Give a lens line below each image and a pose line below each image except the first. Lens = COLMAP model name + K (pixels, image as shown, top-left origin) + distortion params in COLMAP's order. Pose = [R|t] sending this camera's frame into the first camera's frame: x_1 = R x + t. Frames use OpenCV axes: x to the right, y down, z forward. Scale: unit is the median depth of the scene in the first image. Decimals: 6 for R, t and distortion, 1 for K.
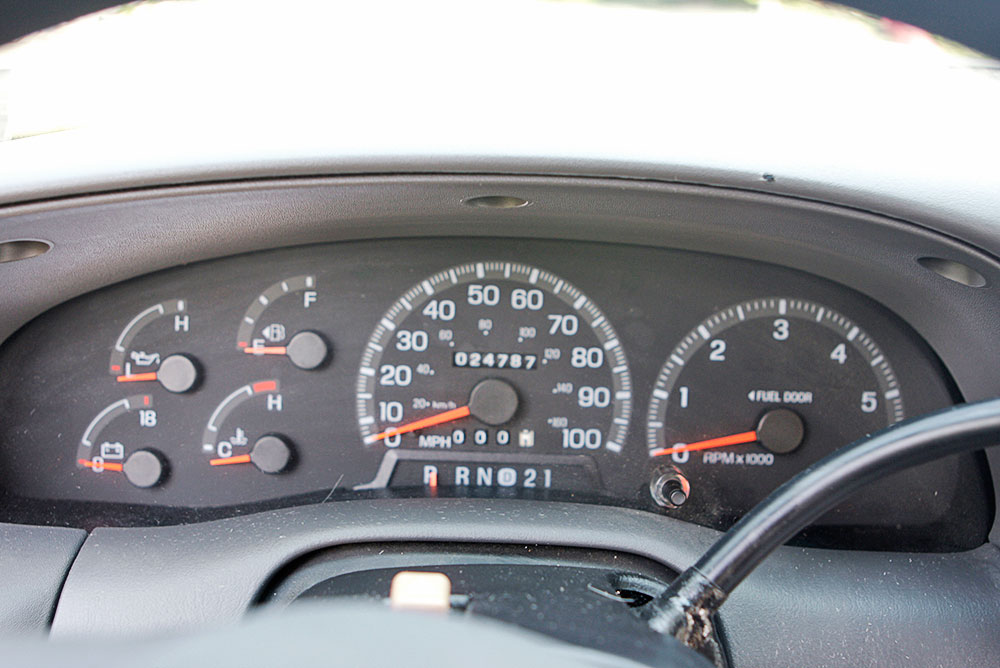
lens RADIAL K [[1117.0, 0, 500.1], [0, 1117.0, 333.9], [0, 0, 1]] dist [-0.091798, 0.000000]
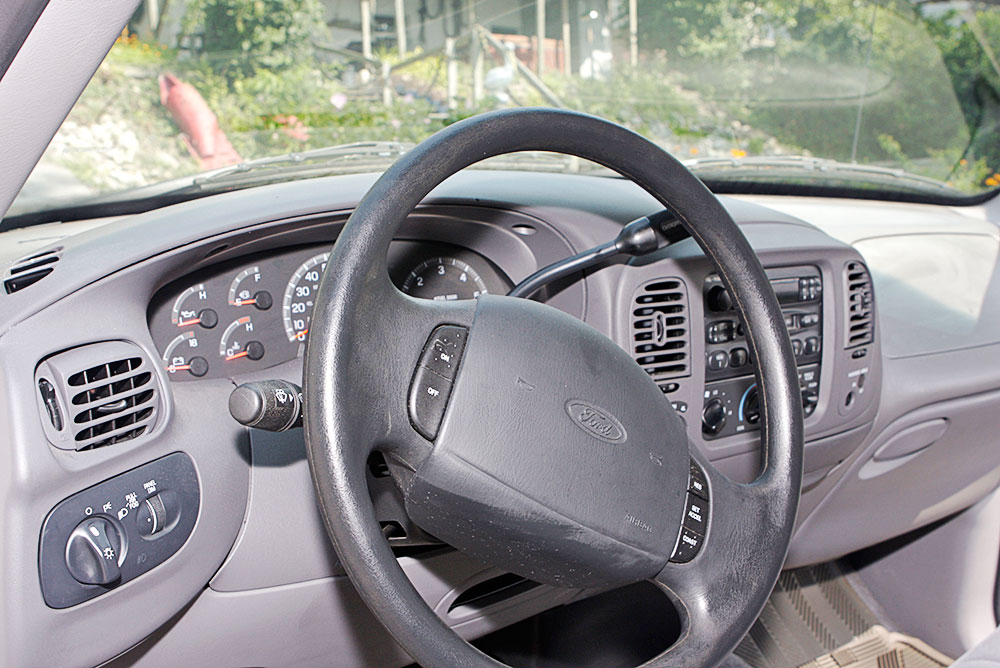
lens RADIAL K [[1117.0, 0, 500.7], [0, 1117.0, 333.2], [0, 0, 1]] dist [-0.091798, 0.000000]
pose [[0.804032, -0.131439, 0.579876, -1.051903], [0.172160, 0.984948, -0.015454, 0.188910], [-0.569116, 0.112256, 0.814558, -1.007219]]
